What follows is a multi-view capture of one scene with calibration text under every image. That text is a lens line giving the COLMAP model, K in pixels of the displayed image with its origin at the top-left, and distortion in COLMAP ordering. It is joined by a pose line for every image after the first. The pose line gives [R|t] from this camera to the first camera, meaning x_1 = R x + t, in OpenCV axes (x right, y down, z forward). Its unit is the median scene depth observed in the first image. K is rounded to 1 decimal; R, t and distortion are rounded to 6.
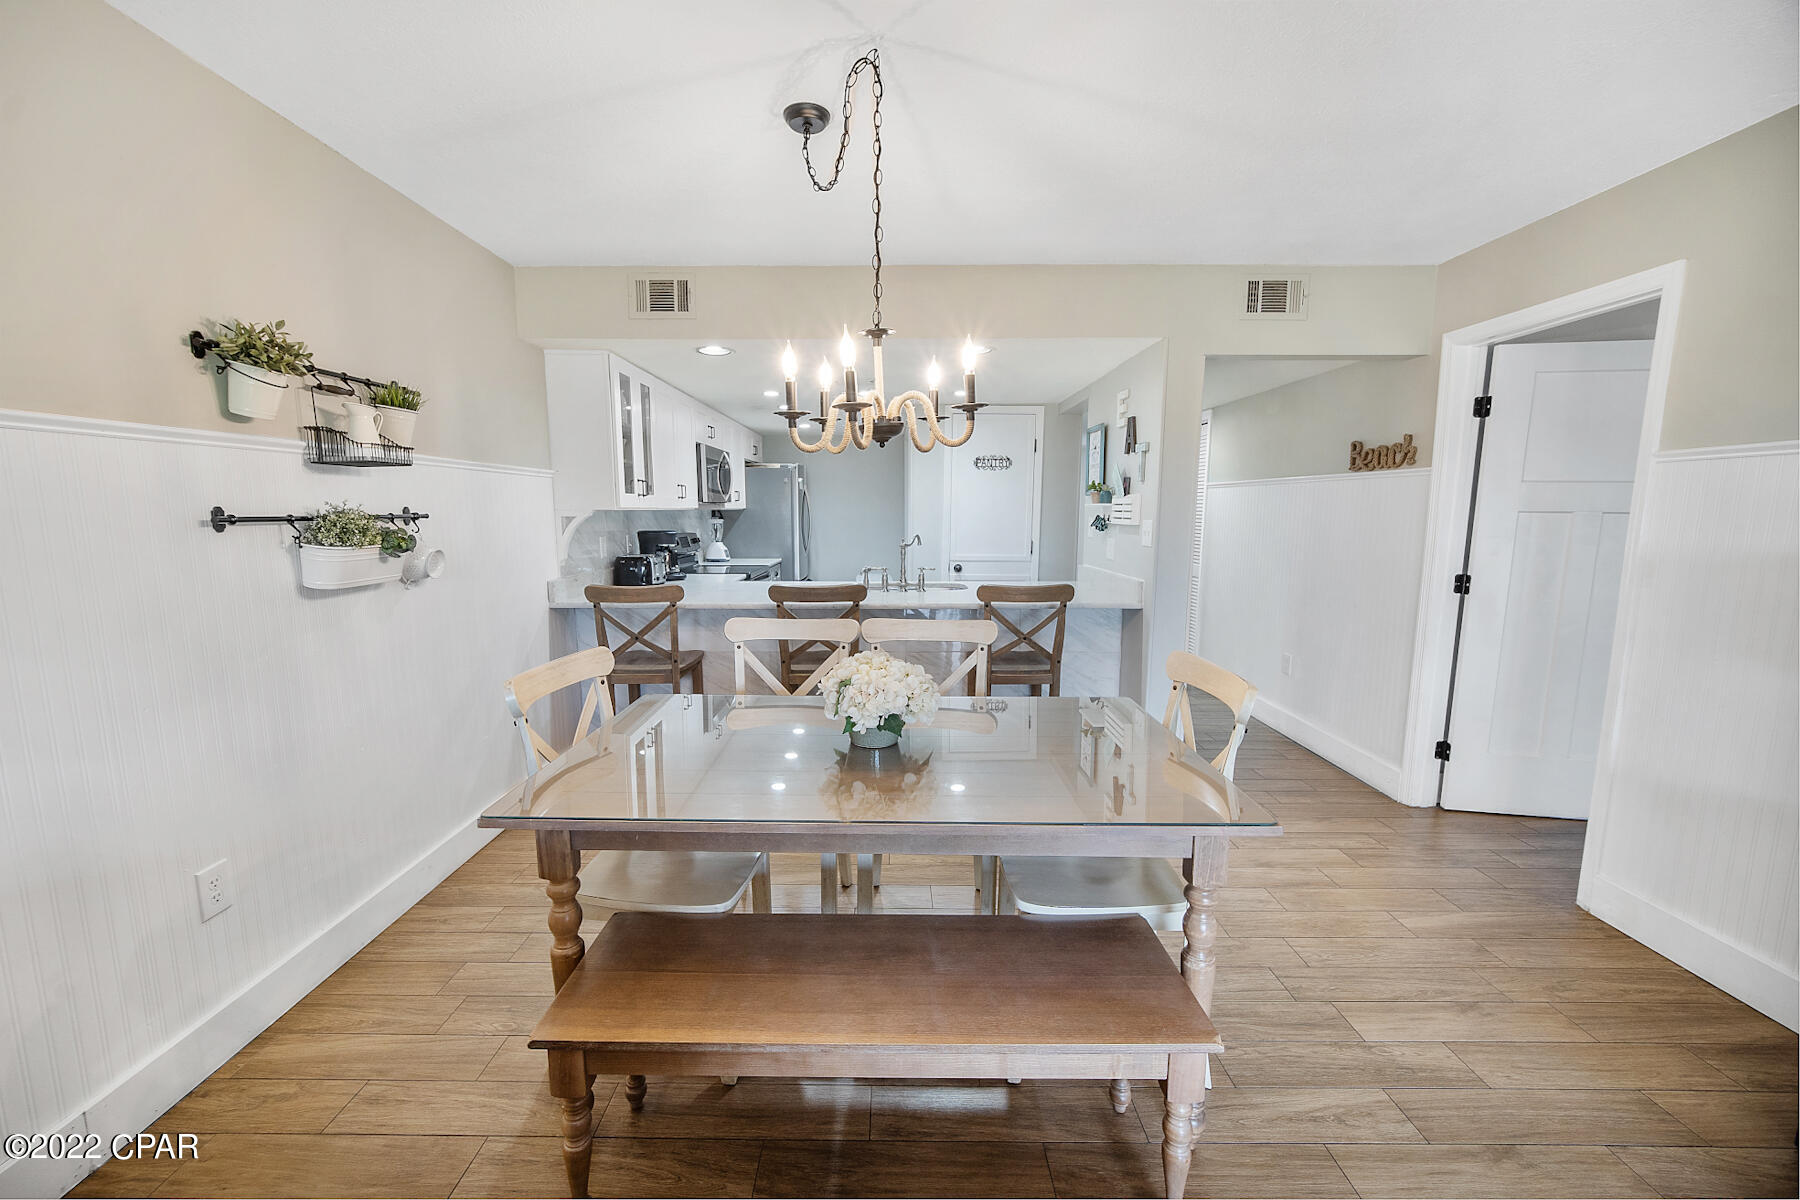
lens RADIAL K [[717.6, 0, 886.5], [0, 717.6, 603.1], [0, 0, 1]] dist [0.000809, -0.000442]
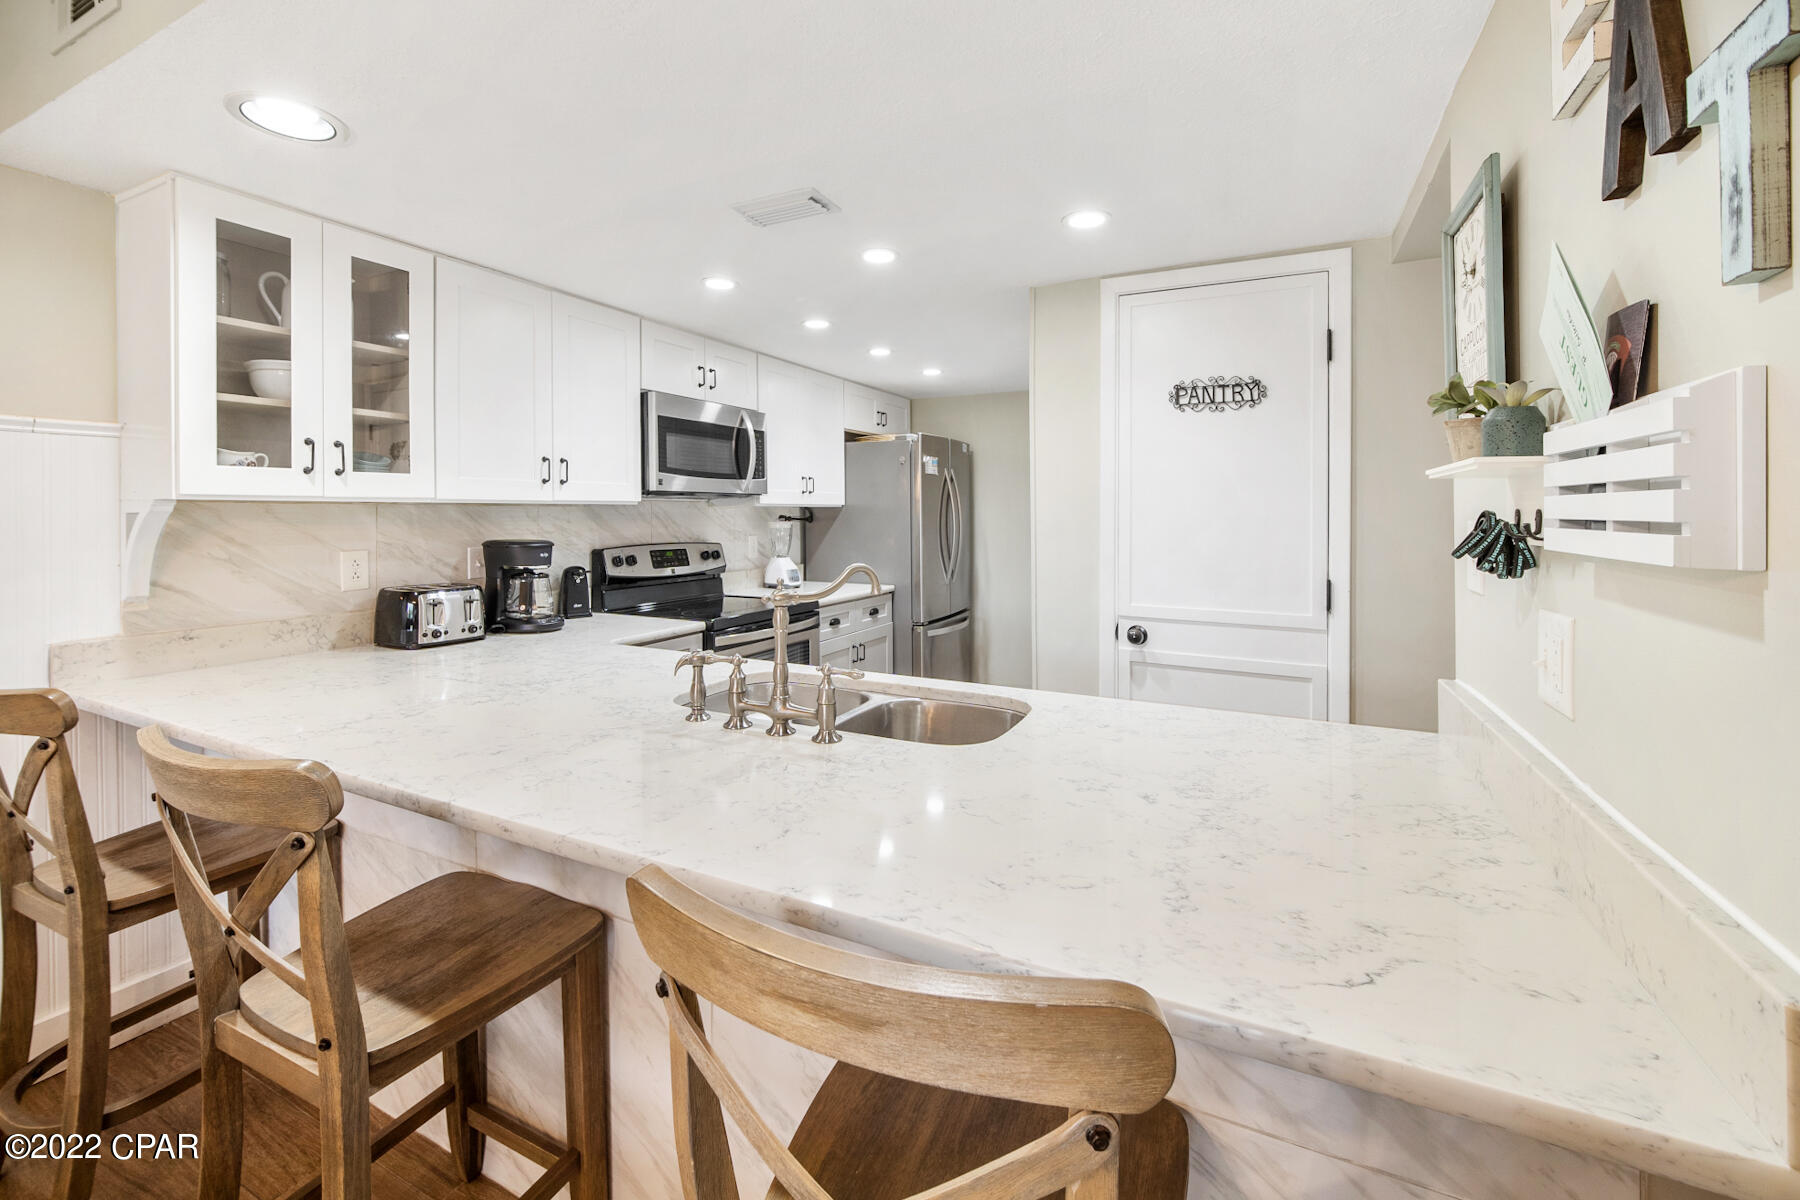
lens RADIAL K [[751.9, 0, 885.7], [0, 751.9, 510.5], [0, 0, 1]] dist [-0.004530, 0.000975]
pose [[0.891313, -0.000873, -0.453388, 0.248426], [-0.059238, 0.991201, -0.118366, -0.087500], [0.449502, 0.132359, 0.883419, 0.742376]]
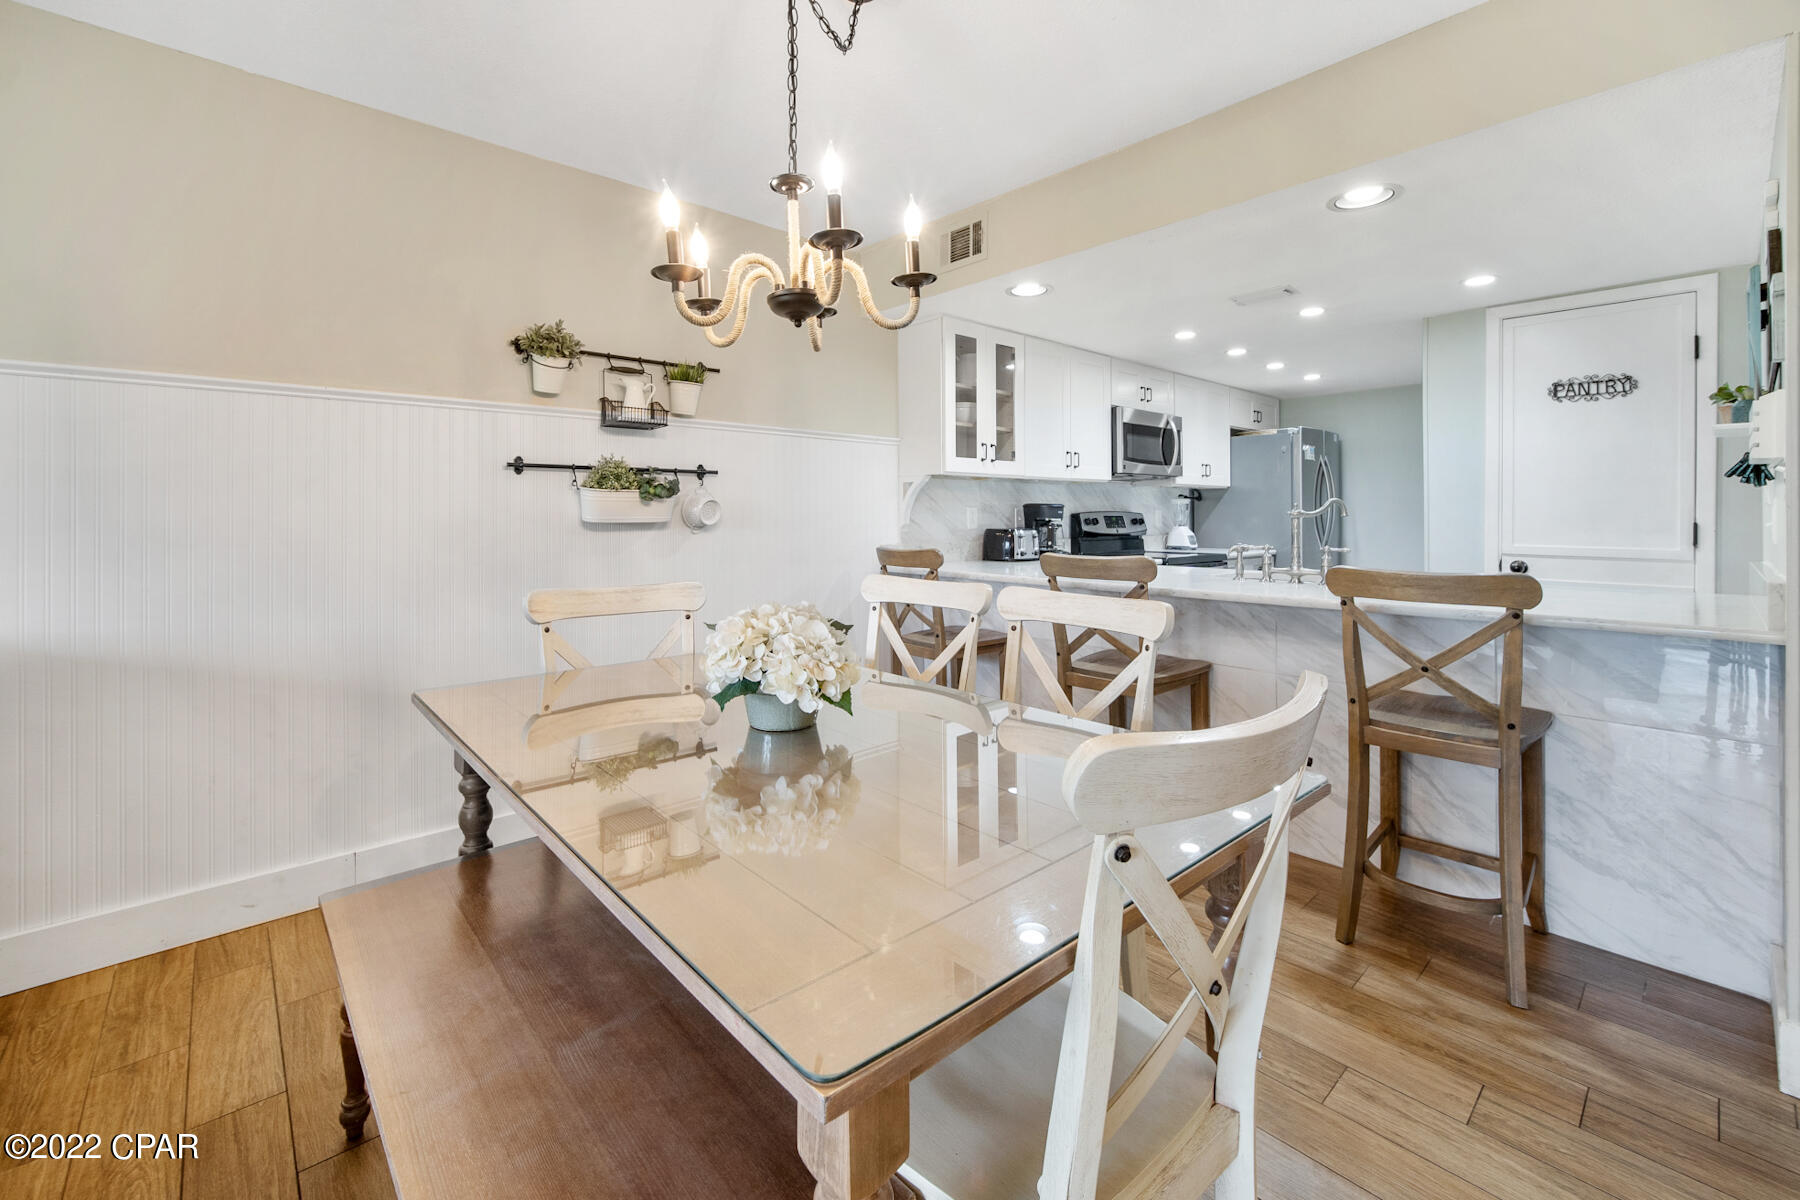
lens RADIAL K [[751.9, 0, 887.4], [0, 751.9, 519.6], [0, 0, 1]] dist [-0.004530, 0.000975]
pose [[0.669237, 0.003369, -0.743042, 0.308499], [-0.095068, 0.992160, -0.081126, 0.018851], [0.736943, 0.124932, 0.664310, 0.271607]]
